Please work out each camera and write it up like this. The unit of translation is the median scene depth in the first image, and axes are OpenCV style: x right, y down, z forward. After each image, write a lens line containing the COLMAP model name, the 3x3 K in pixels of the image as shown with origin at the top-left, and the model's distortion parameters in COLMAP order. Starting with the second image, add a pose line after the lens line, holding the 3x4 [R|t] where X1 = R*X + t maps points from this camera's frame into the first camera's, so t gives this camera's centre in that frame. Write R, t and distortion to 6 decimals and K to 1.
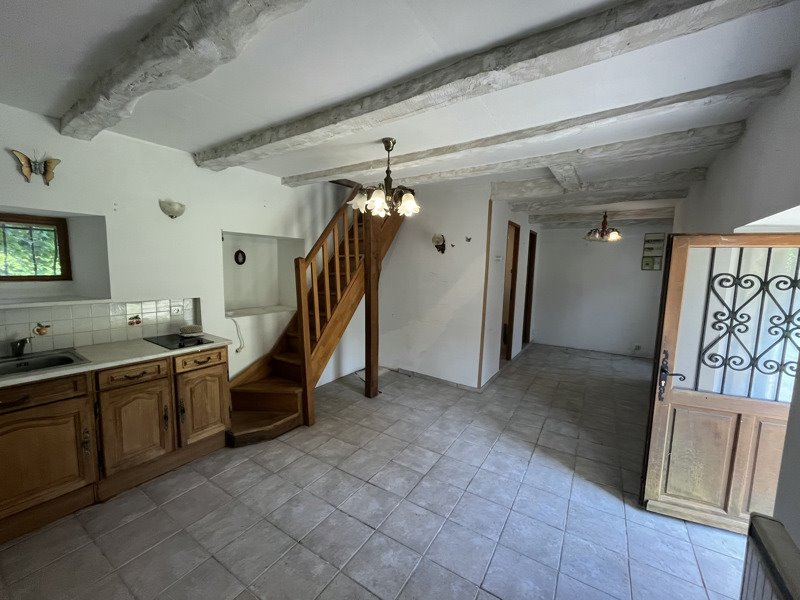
lens RADIAL K [[324.4, 0, 398.0], [0, 324.4, 299.0], [0, 0, 1]] dist [-0.001286, 0.000080]
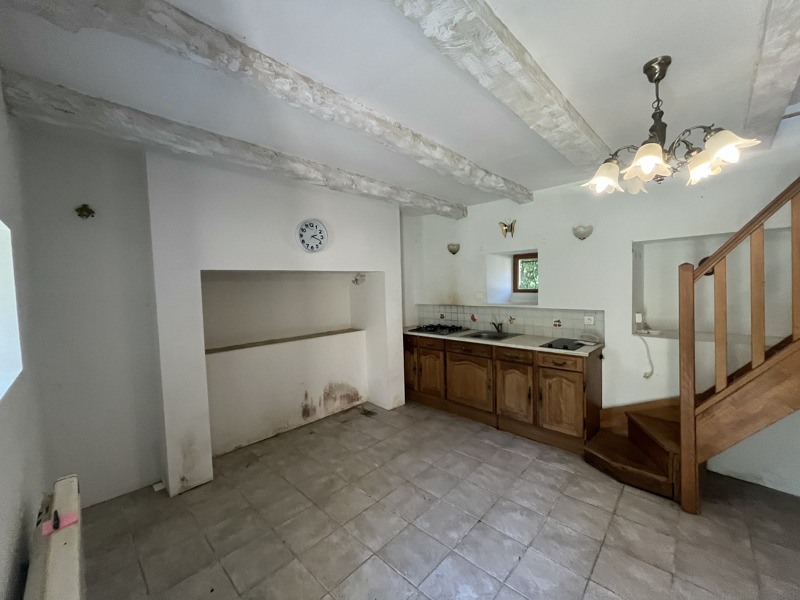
lens RADIAL K [[324.4, 0, 398.0], [0, 324.4, 299.0], [0, 0, 1]] dist [-0.001286, 0.000080]
pose [[-0.191842, 0.025599, -0.981092, 0.635027], [-0.080151, 0.995912, 0.041659, -0.037544], [0.978147, 0.086627, -0.189006, 0.648959]]
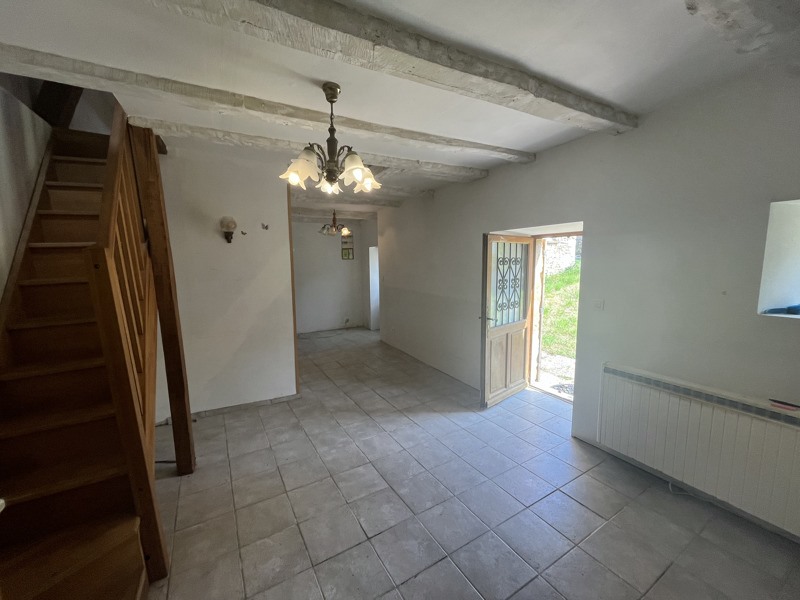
lens RADIAL K [[324.4, 0, 398.0], [0, 324.4, 299.0], [0, 0, 1]] dist [-0.001286, 0.000080]
pose [[0.452550, -0.133393, 0.881706, -0.641940], [0.114734, 0.989240, 0.090773, -0.059335], [-0.884327, 0.060082, 0.462985, 0.527181]]
